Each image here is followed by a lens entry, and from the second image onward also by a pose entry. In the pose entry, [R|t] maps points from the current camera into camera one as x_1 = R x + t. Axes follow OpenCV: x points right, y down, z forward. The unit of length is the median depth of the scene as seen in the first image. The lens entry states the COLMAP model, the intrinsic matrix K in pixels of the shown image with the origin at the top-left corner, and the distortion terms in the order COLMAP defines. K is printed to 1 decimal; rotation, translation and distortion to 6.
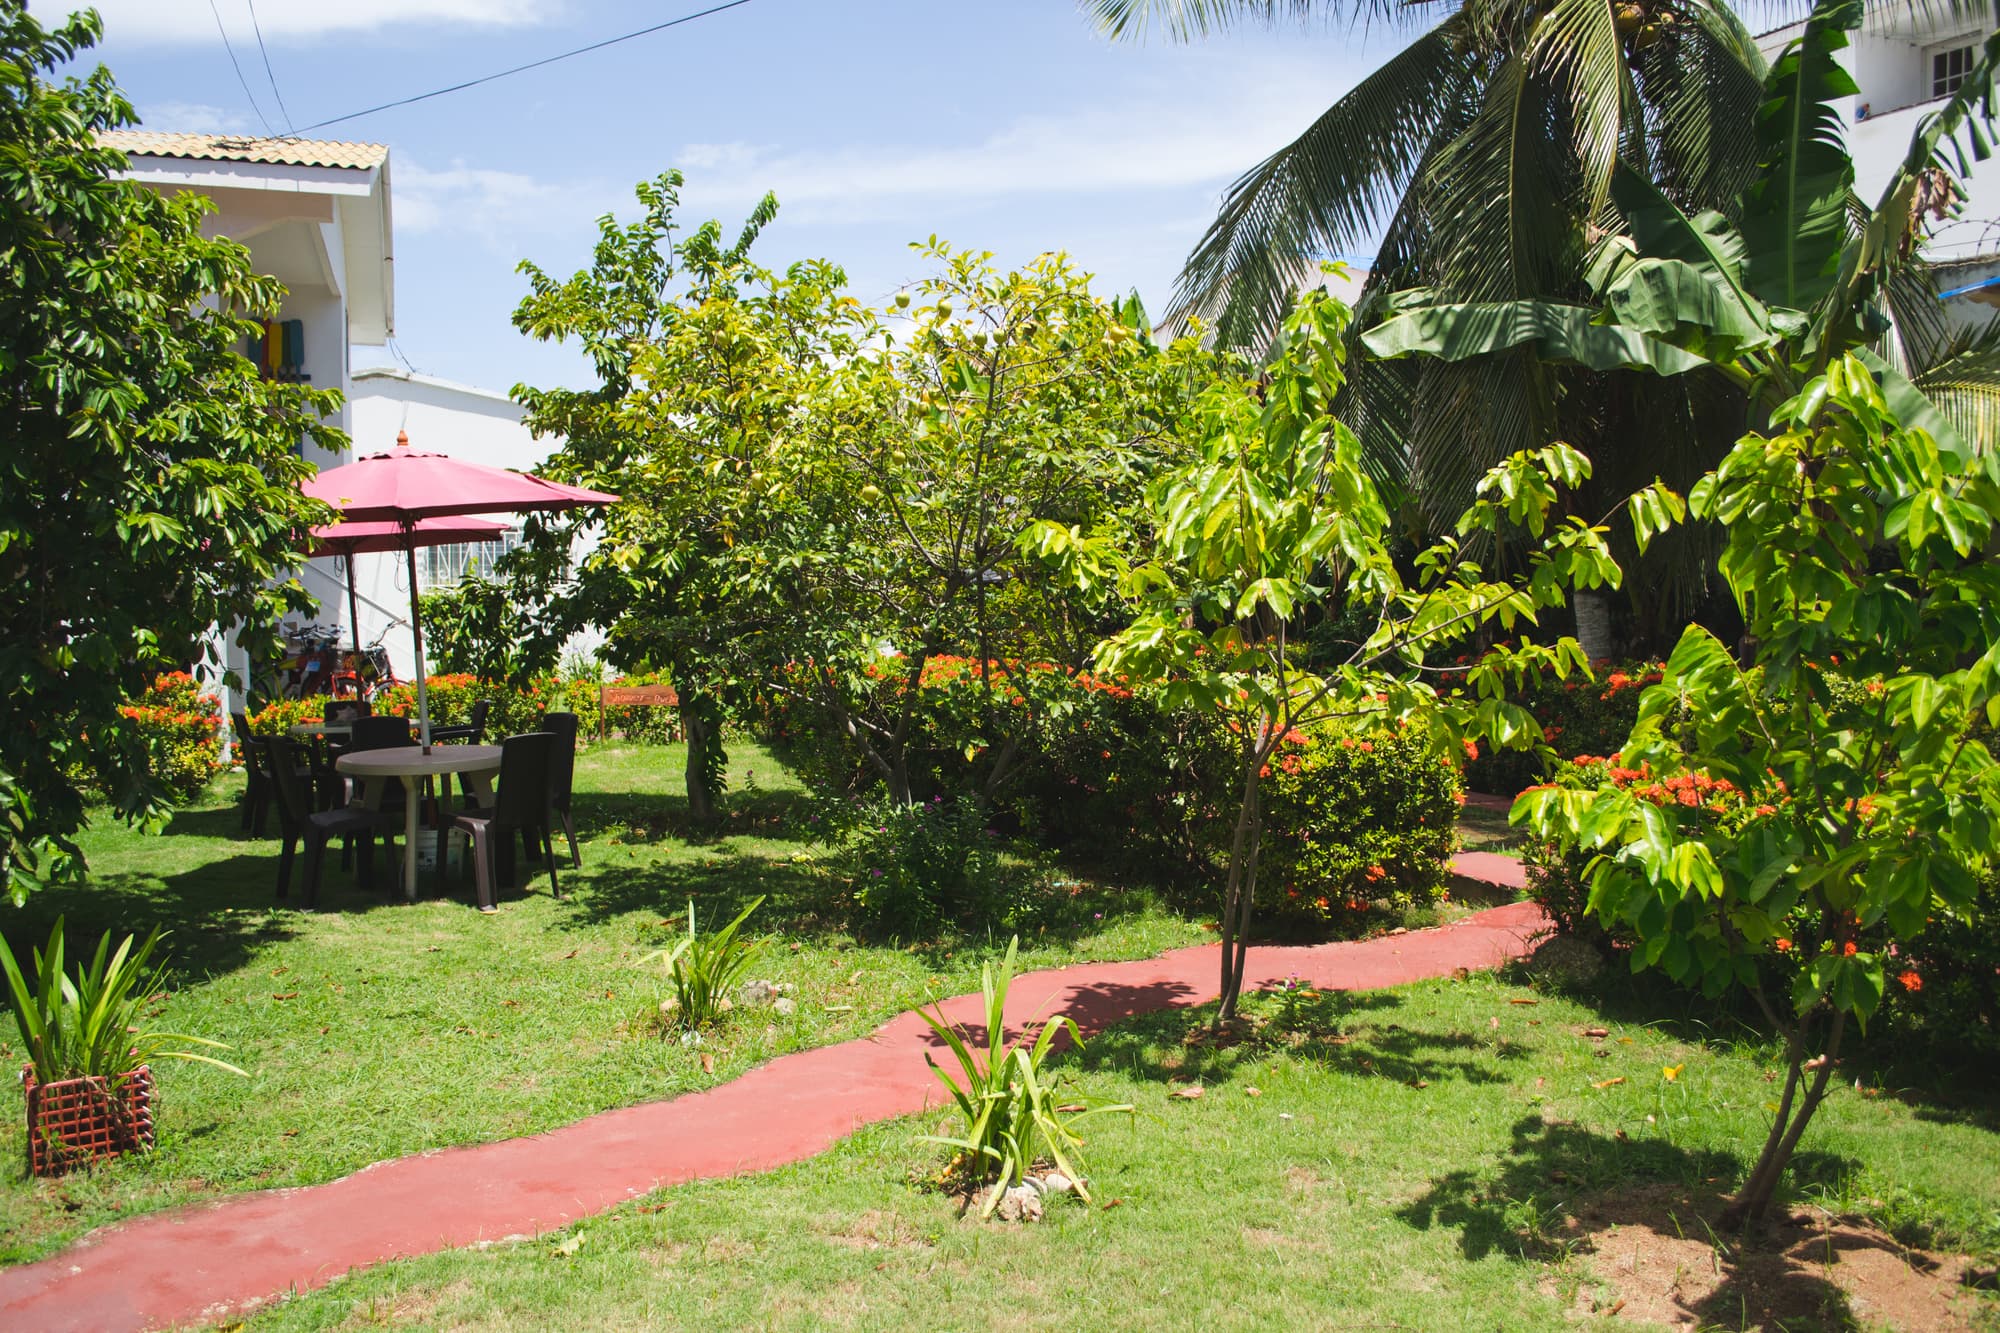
lens RADIAL K [[1573.9, 0, 994.2], [0, 1573.9, 673.5], [0, 0, 1]] dist [-0.090277, 0.016117]
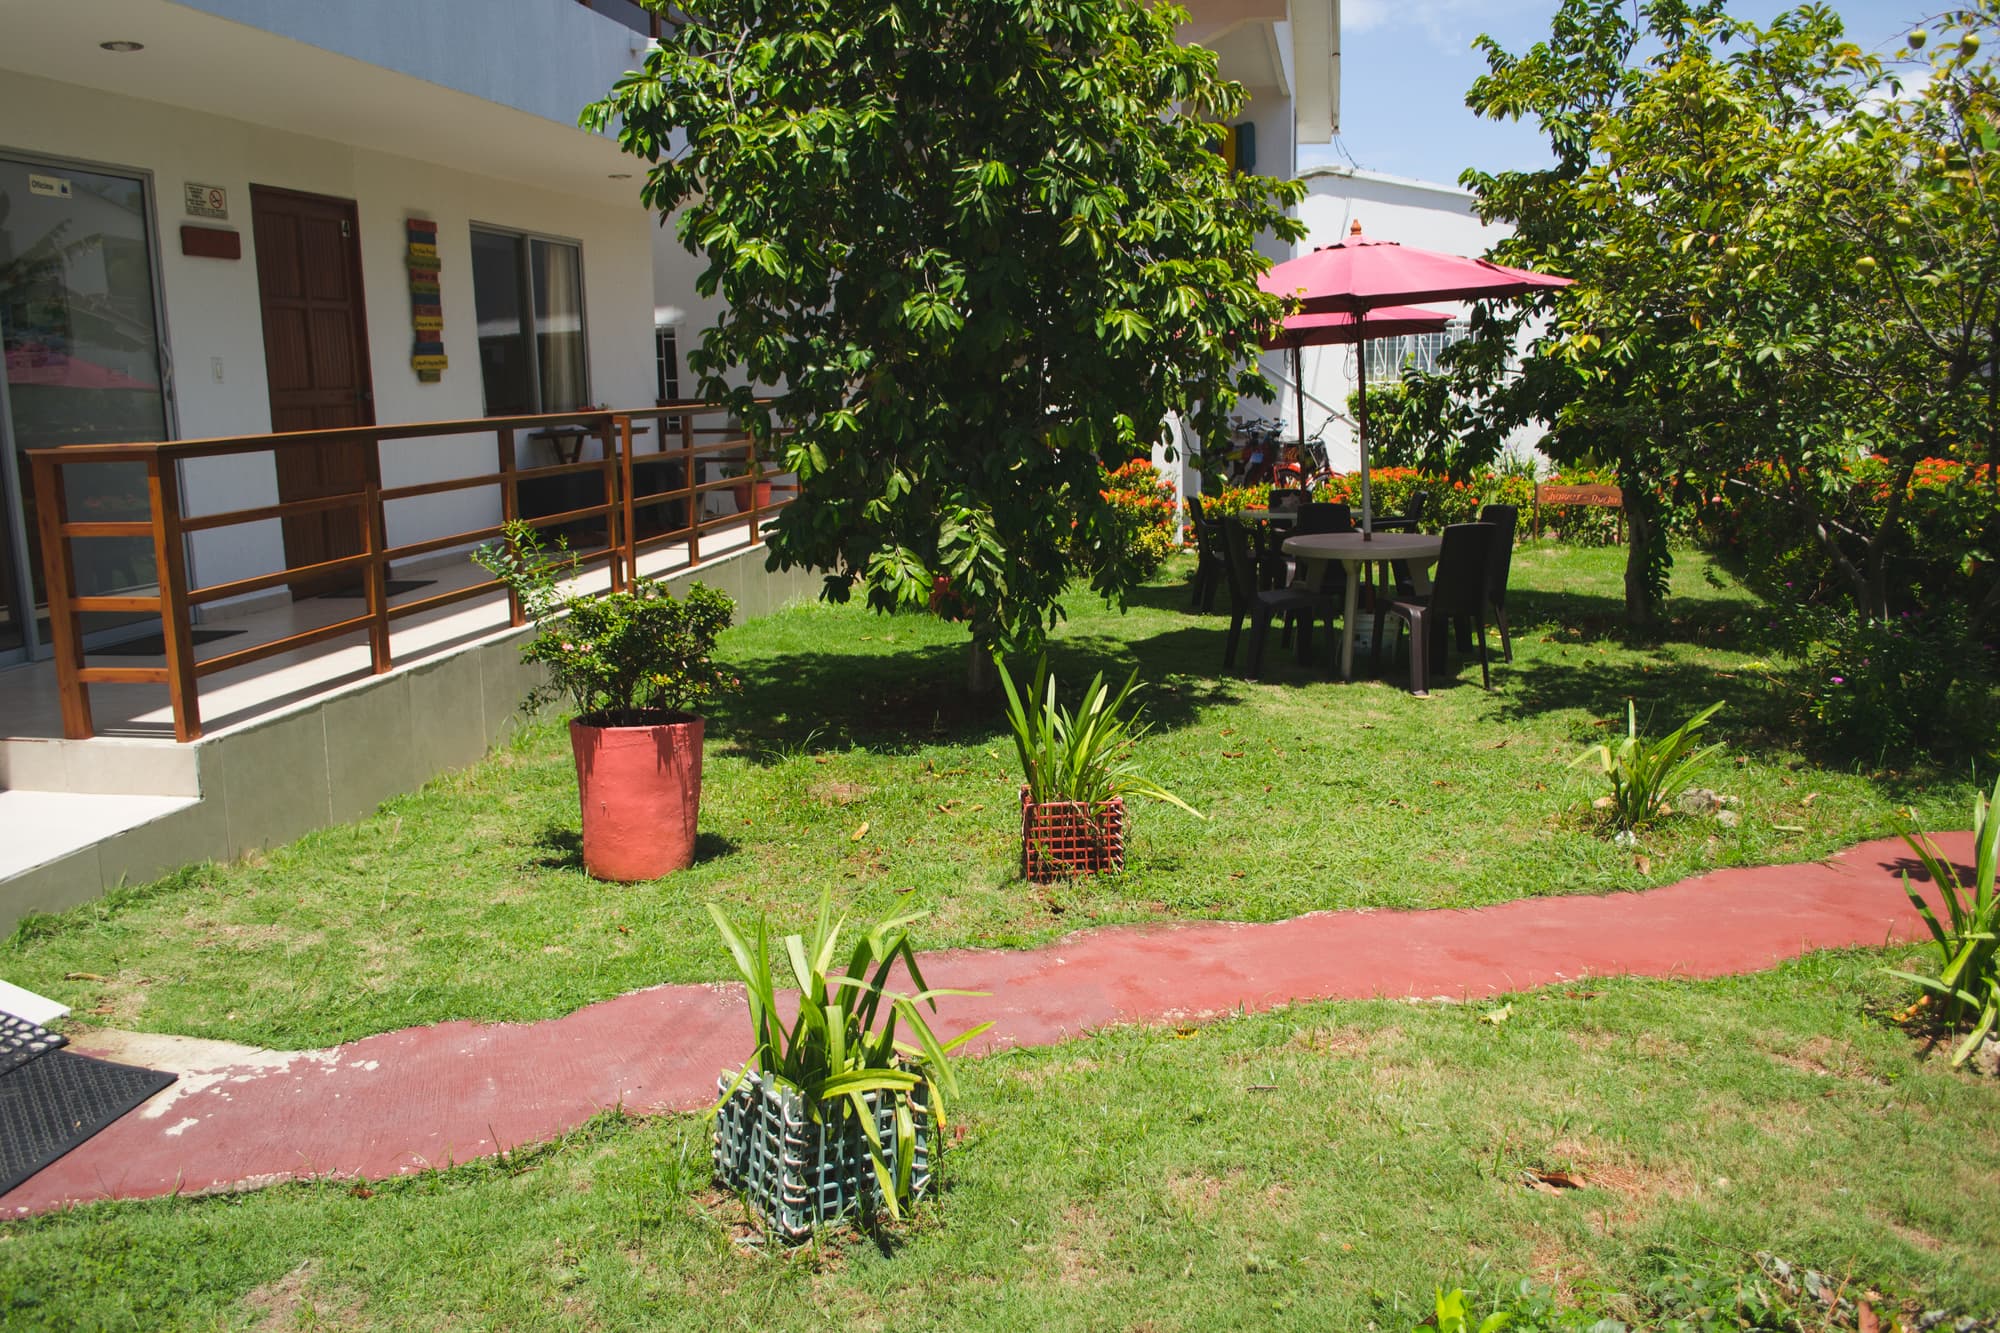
lens RADIAL K [[1573.9, 0, 994.2], [0, 1573.9, 673.5], [0, 0, 1]] dist [-0.090277, 0.016117]
pose [[0.841844, 0.084896, -0.533002, -0.015109], [-0.018554, 0.991520, 0.128623, 0.011749], [0.539401, -0.098391, 0.836281, -0.007346]]
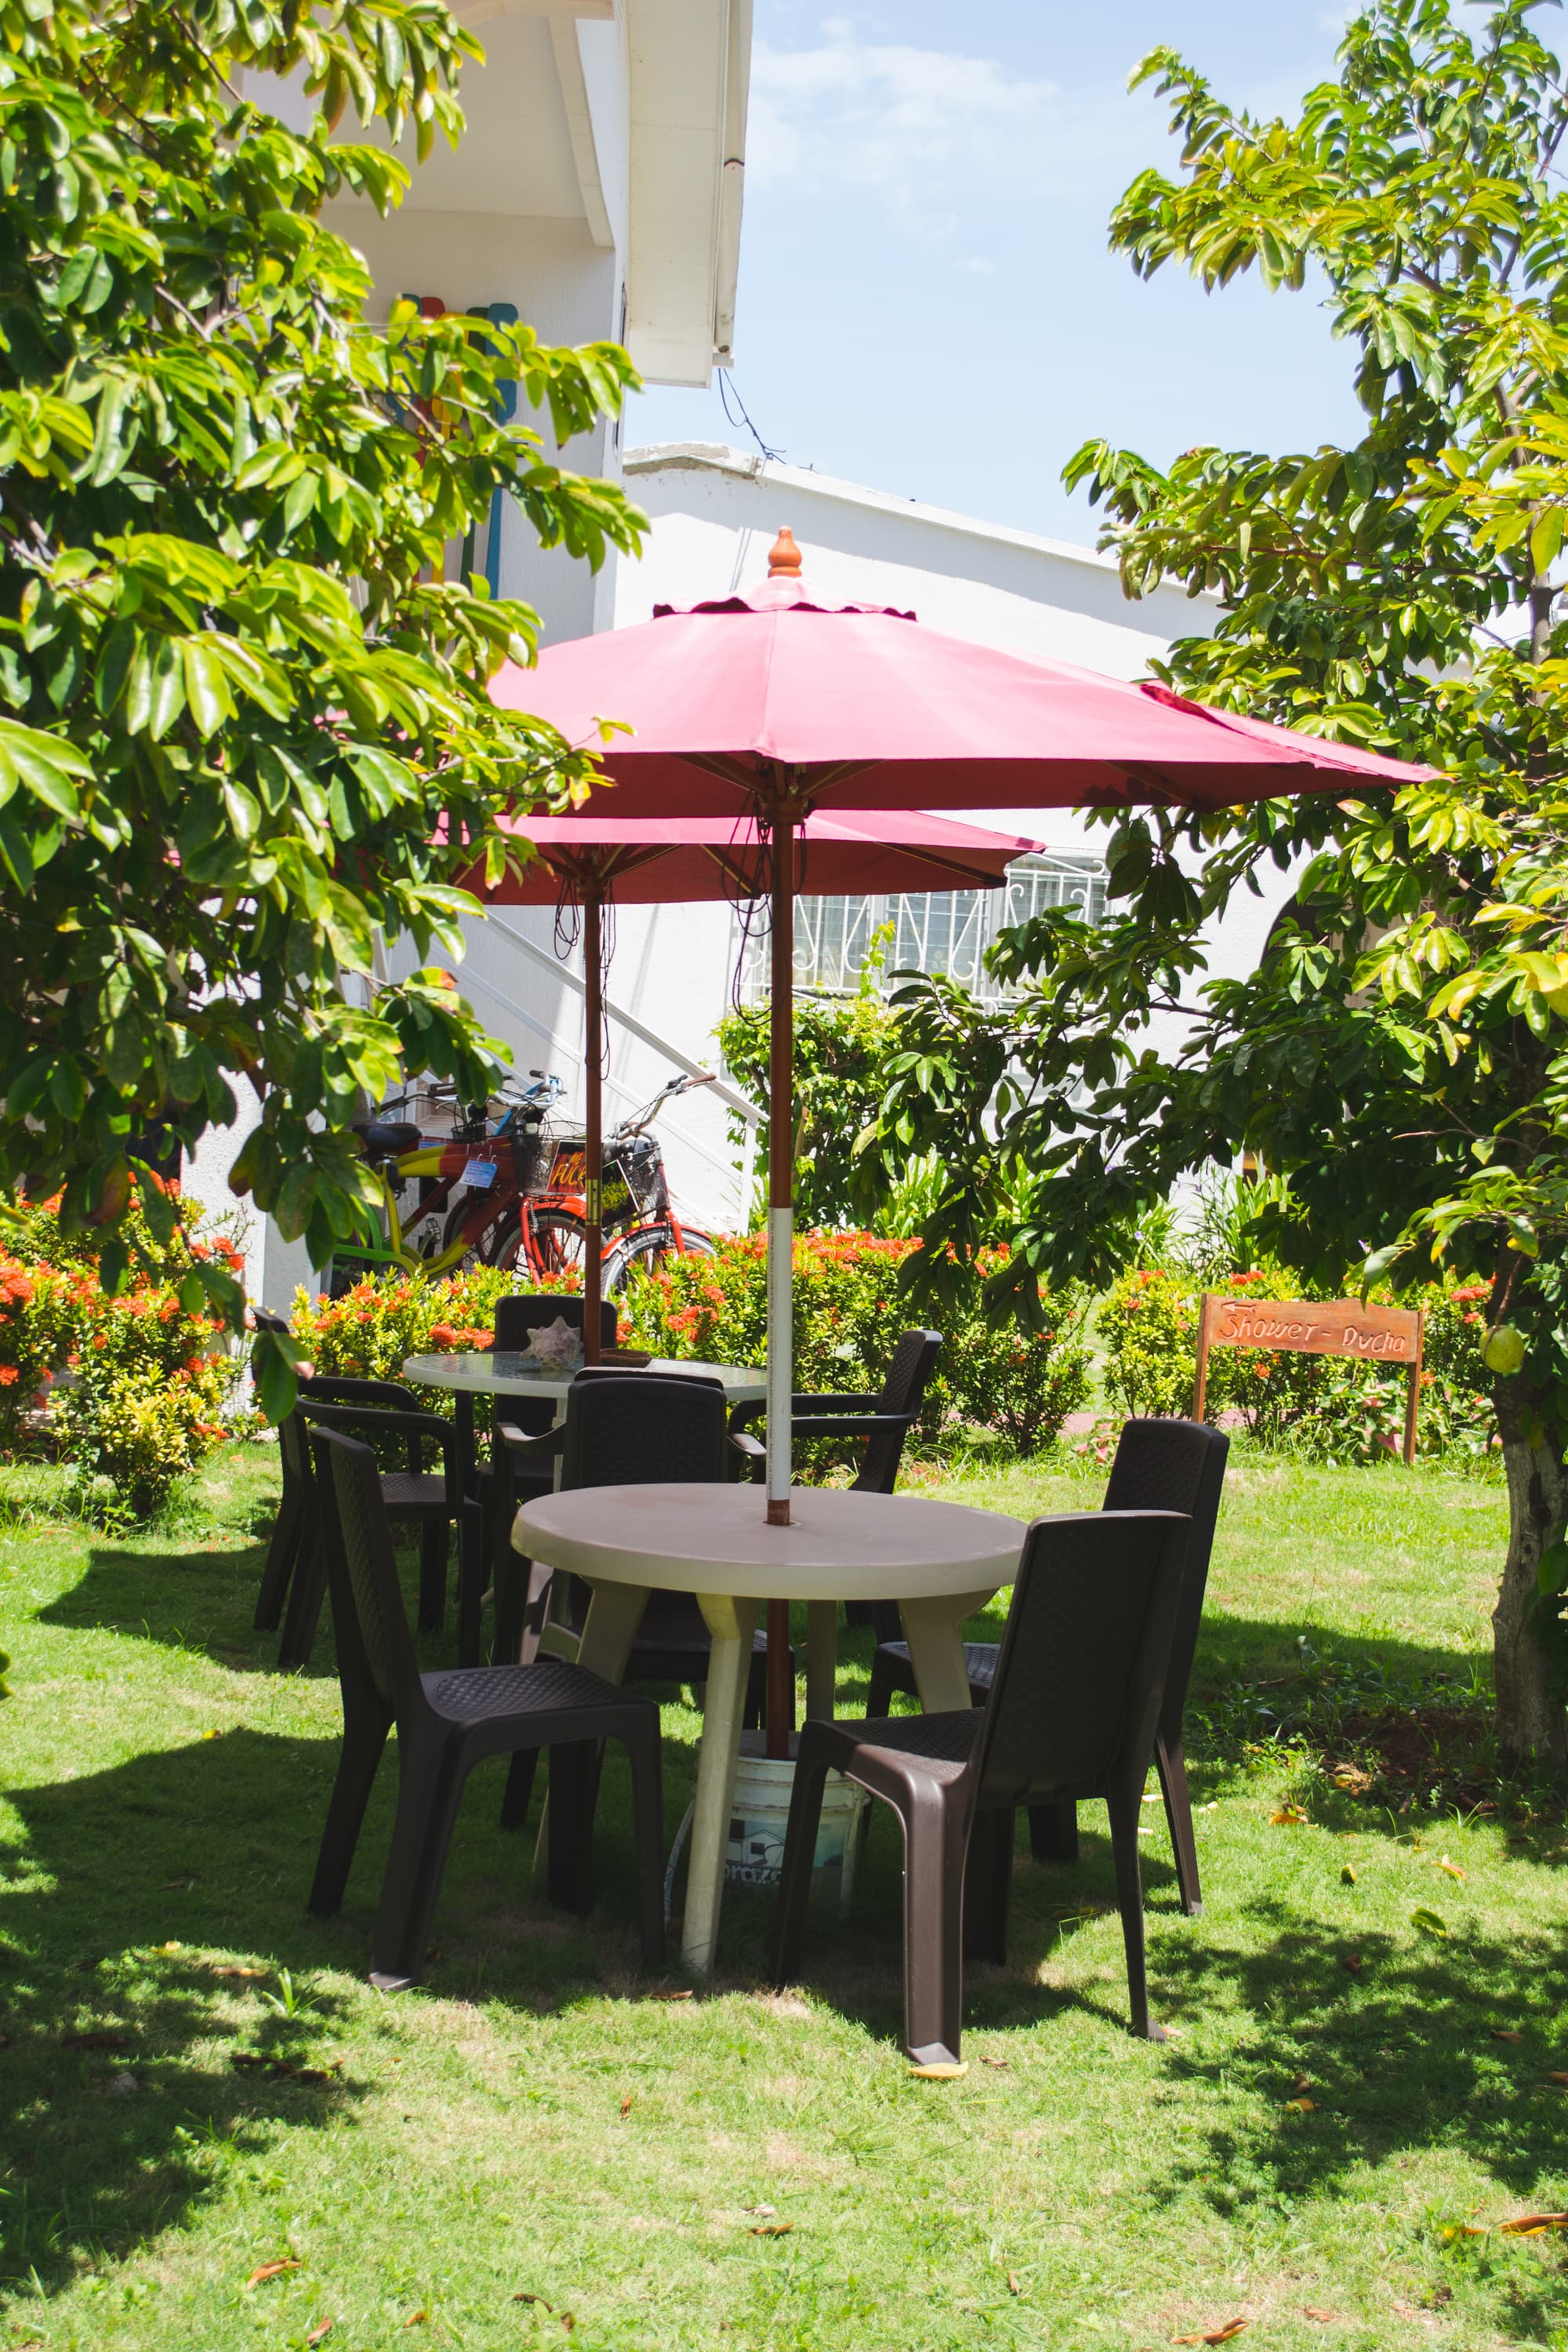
lens RADIAL K [[3325.3, 0, 784.0], [0, 3325.3, 1176.0], [0, 0, 1]] dist [-0.076918, -0.011761]
pose [[0.944526, 0.080190, -0.318495, -0.160663], [-0.081899, 0.996608, 0.008046, -0.029120], [0.318060, 0.018484, 0.947890, 0.367488]]
